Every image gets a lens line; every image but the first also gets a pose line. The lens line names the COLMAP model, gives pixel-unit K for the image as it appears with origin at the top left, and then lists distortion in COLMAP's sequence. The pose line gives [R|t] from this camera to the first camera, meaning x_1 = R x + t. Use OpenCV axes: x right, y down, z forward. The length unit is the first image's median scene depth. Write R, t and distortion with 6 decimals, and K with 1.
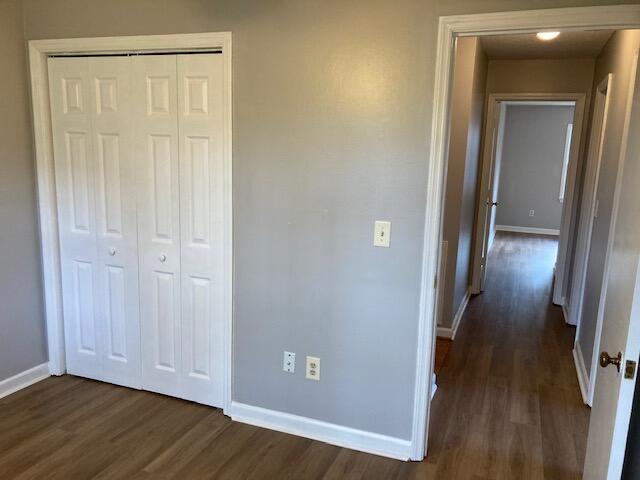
lens RADIAL K [[521.9, 0, 326.3], [0, 521.9, 238.3], [0, 0, 1]] dist [0.007238, 0.001285]
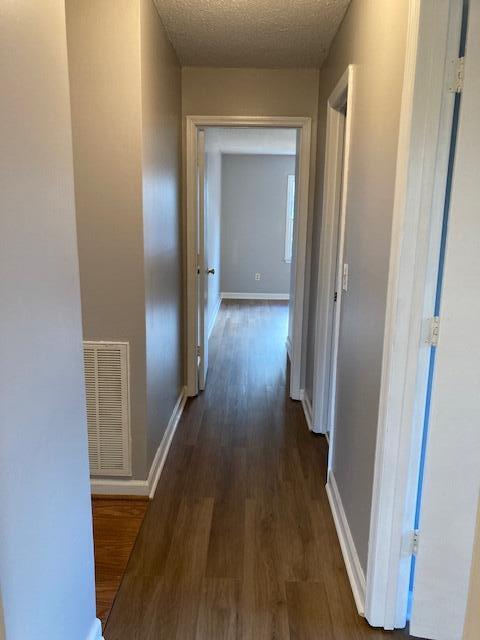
lens RADIAL K [[521.9, 0, 237.5], [0, 521.9, 318.7], [0, 0, 1]] dist [0.007238, 0.001285]
pose [[0.943502, -0.084830, 0.320325, 0.134011], [0.075516, 0.996284, 0.041411, -0.030876], [-0.322648, -0.014882, 0.946402, 0.323776]]
